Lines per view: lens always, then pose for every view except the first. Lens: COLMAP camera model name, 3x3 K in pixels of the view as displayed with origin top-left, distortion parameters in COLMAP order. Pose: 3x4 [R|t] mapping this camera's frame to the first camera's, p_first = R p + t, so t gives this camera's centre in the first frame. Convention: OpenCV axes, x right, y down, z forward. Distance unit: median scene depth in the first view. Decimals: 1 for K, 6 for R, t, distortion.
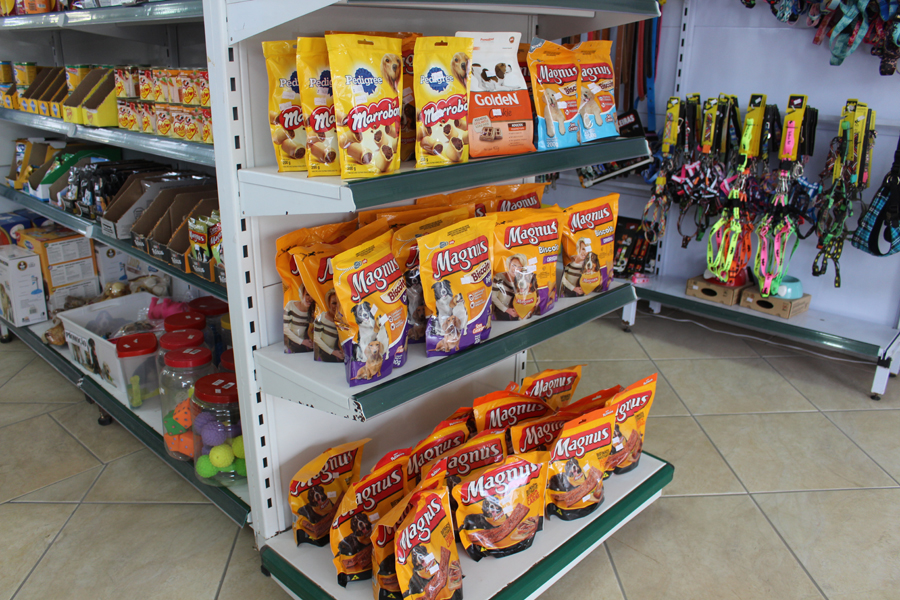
lens RADIAL K [[746.0, 0, 450.0], [0, 746.0, 300.0], [0, 0, 1]] dist [-0.144571, 0.110818]
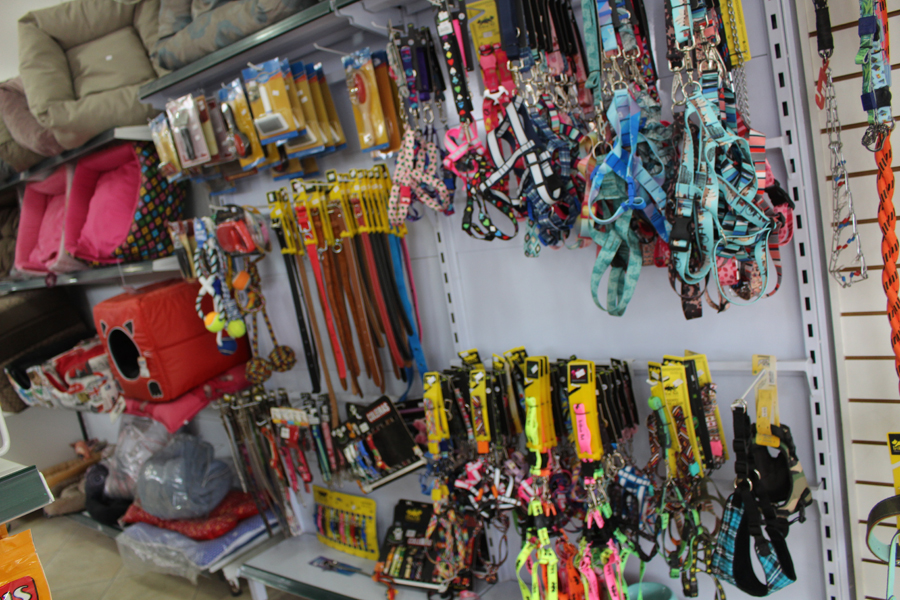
lens RADIAL K [[746.0, 0, 450.0], [0, 746.0, 300.0], [0, 0, 1]] dist [-0.144571, 0.110818]
pose [[0.978513, -0.204269, 0.028035, 0.351506], [0.206025, 0.963341, -0.171836, -0.240915], [0.008094, 0.173920, 0.984727, 0.319568]]
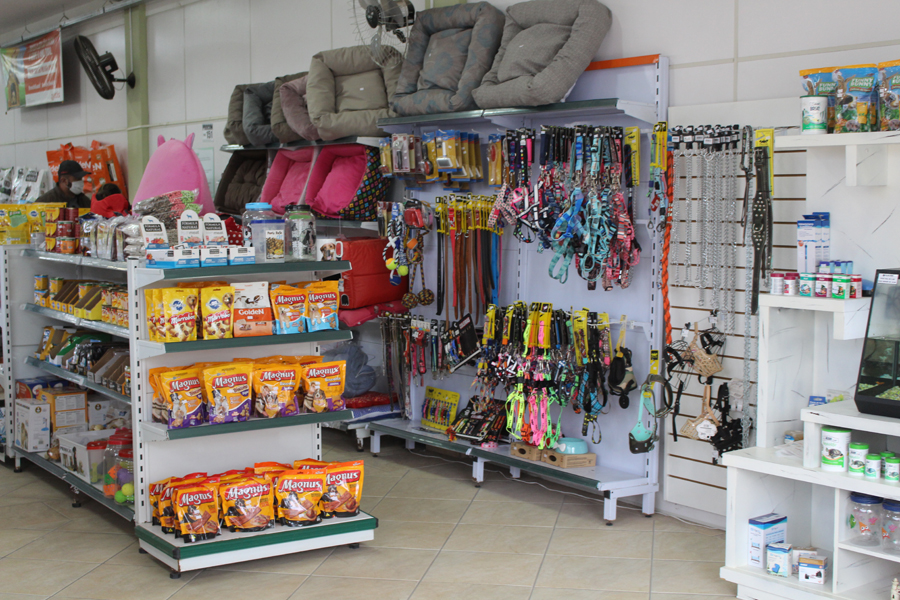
lens RADIAL K [[1295.4, 0, 450.0], [0, 1295.4, 300.0], [0, 0, 1]] dist [-0.051743, -0.022462]
pose [[0.976603, 0.006808, -0.214942, 0.824269], [-0.060435, 0.967907, -0.243932, 0.338482], [0.206384, 0.251215, 0.945673, -1.430644]]
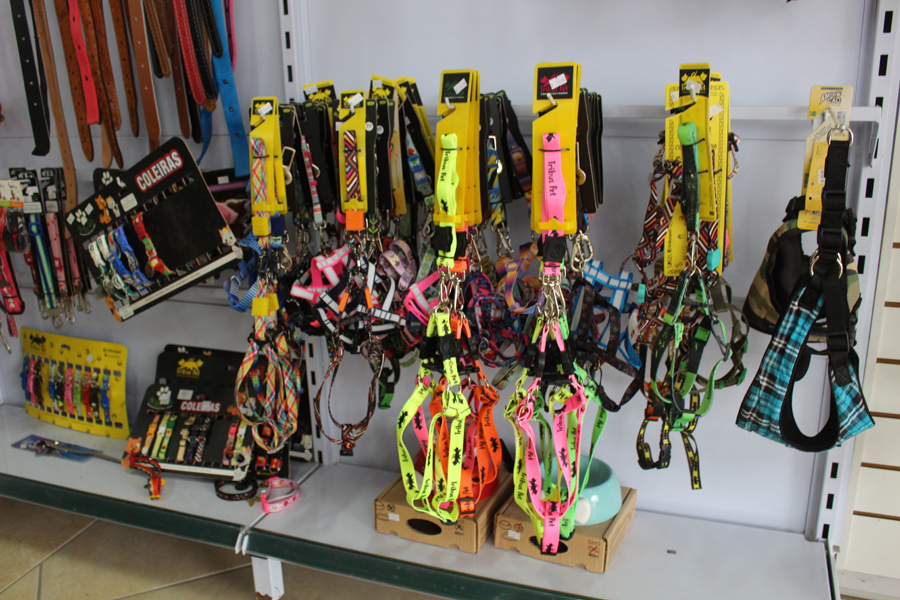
lens RADIAL K [[833.0, 0, 450.0], [0, 833.0, 300.0], [0, 0, 1]] dist [-0.155170, 0.125029]
pose [[0.934510, -0.159140, 0.318380, 0.265600], [0.164121, 0.986375, 0.011303, -0.171214], [-0.315841, 0.041690, 0.947896, 0.595853]]
